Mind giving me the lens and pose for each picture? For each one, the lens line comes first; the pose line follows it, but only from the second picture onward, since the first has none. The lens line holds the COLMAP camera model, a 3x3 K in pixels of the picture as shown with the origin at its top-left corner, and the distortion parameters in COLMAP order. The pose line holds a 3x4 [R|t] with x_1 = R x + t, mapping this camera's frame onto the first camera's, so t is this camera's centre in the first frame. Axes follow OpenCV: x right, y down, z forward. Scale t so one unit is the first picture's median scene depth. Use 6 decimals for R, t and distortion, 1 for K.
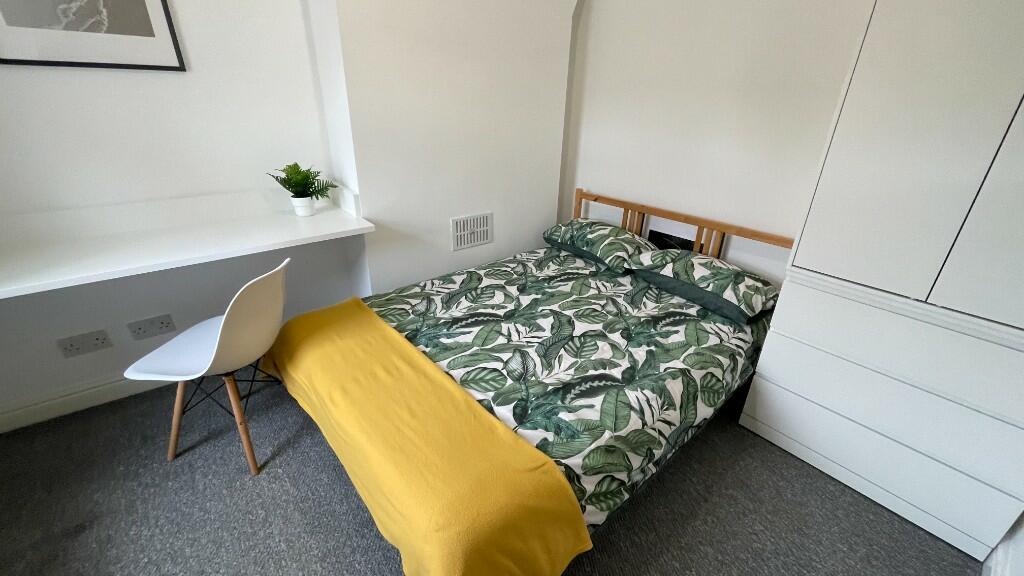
lens RADIAL K [[413.1, 0, 519.5], [0, 413.1, 289.6], [0, 0, 1]] dist [-0.005183, 0.002456]
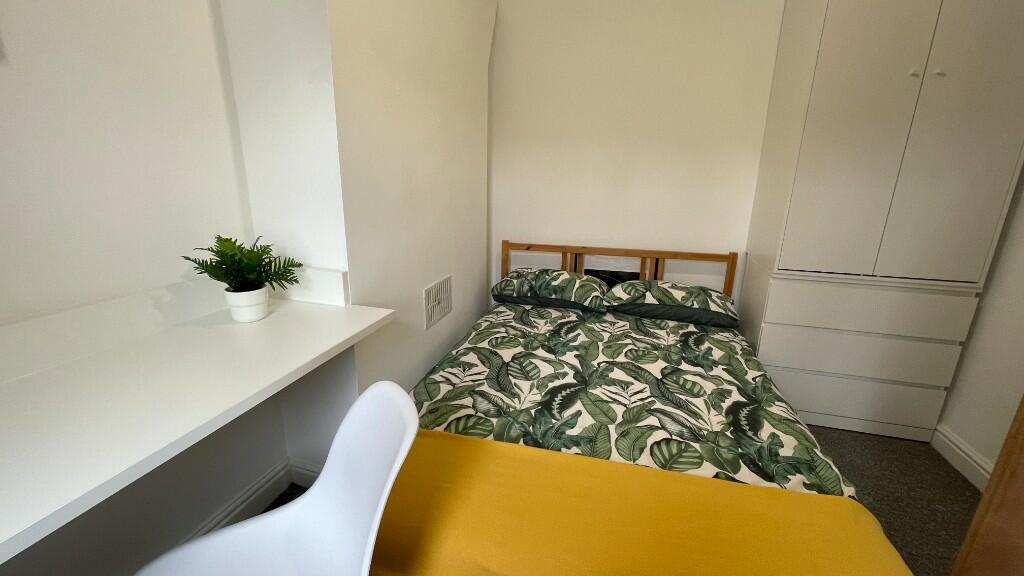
lens RADIAL K [[413.1, 0, 517.7], [0, 413.1, 287.9], [0, 0, 1]] dist [-0.005183, 0.002456]
pose [[0.813378, -0.168527, 0.556789, -0.551062], [0.248588, 0.966022, -0.070754, -0.090336], [-0.525947, 0.195961, 0.827635, 0.314751]]
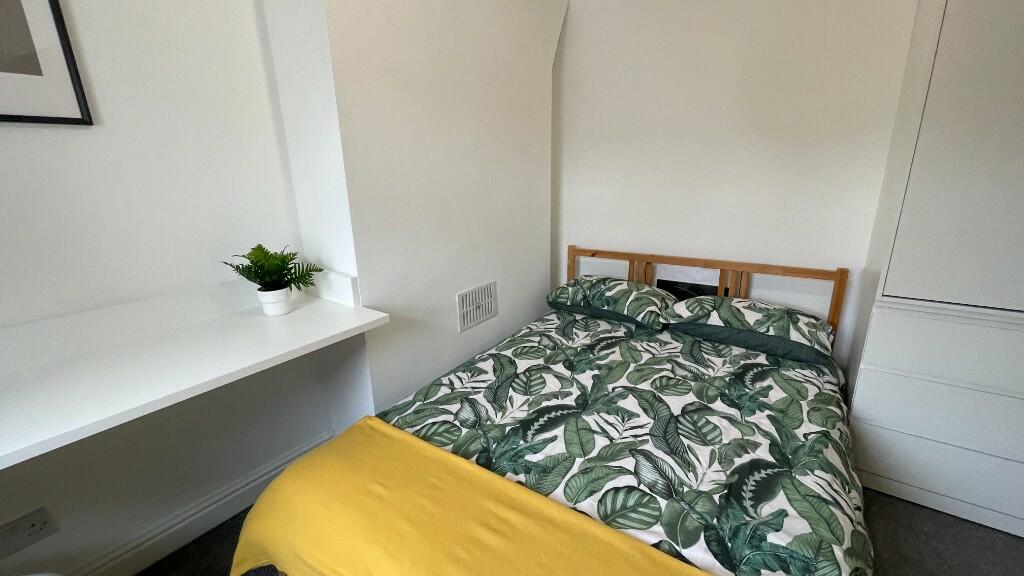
lens RADIAL K [[413.1, 0, 519.0], [0, 413.1, 286.9], [0, 0, 1]] dist [-0.005183, 0.002456]
pose [[0.963132, -0.120347, 0.240612, -0.293365], [0.156567, 0.978046, -0.137522, -0.063844], [-0.218779, 0.170123, 0.960830, 0.218623]]
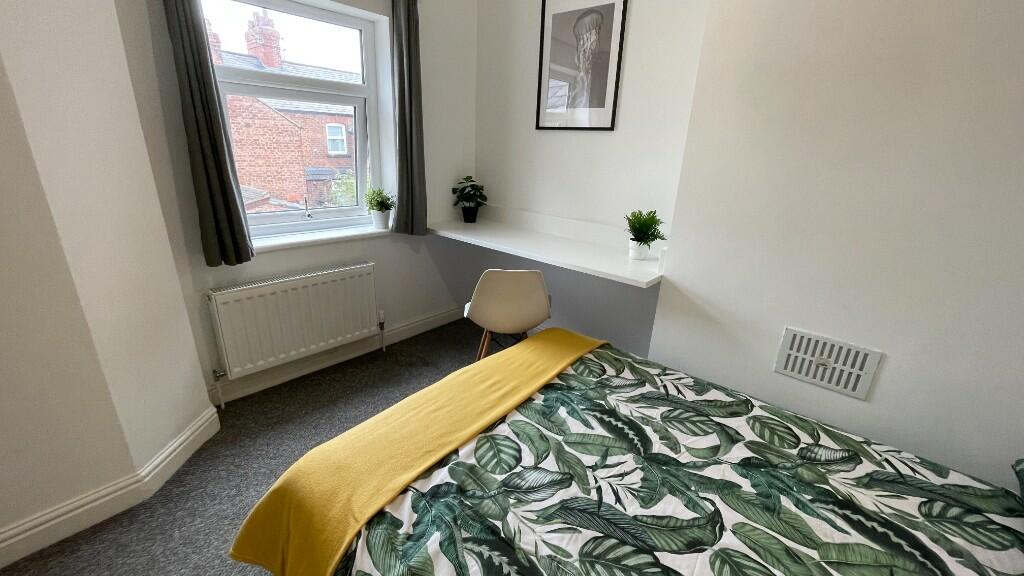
lens RADIAL K [[413.1, 0, 513.1], [0, 413.1, 284.5], [0, 0, 1]] dist [-0.005183, 0.002456]
pose [[0.159125, 0.295945, -0.941858, 0.450039], [-0.460216, 0.866254, 0.194437, -0.189017], [0.873430, 0.402519, 0.274041, 0.490255]]
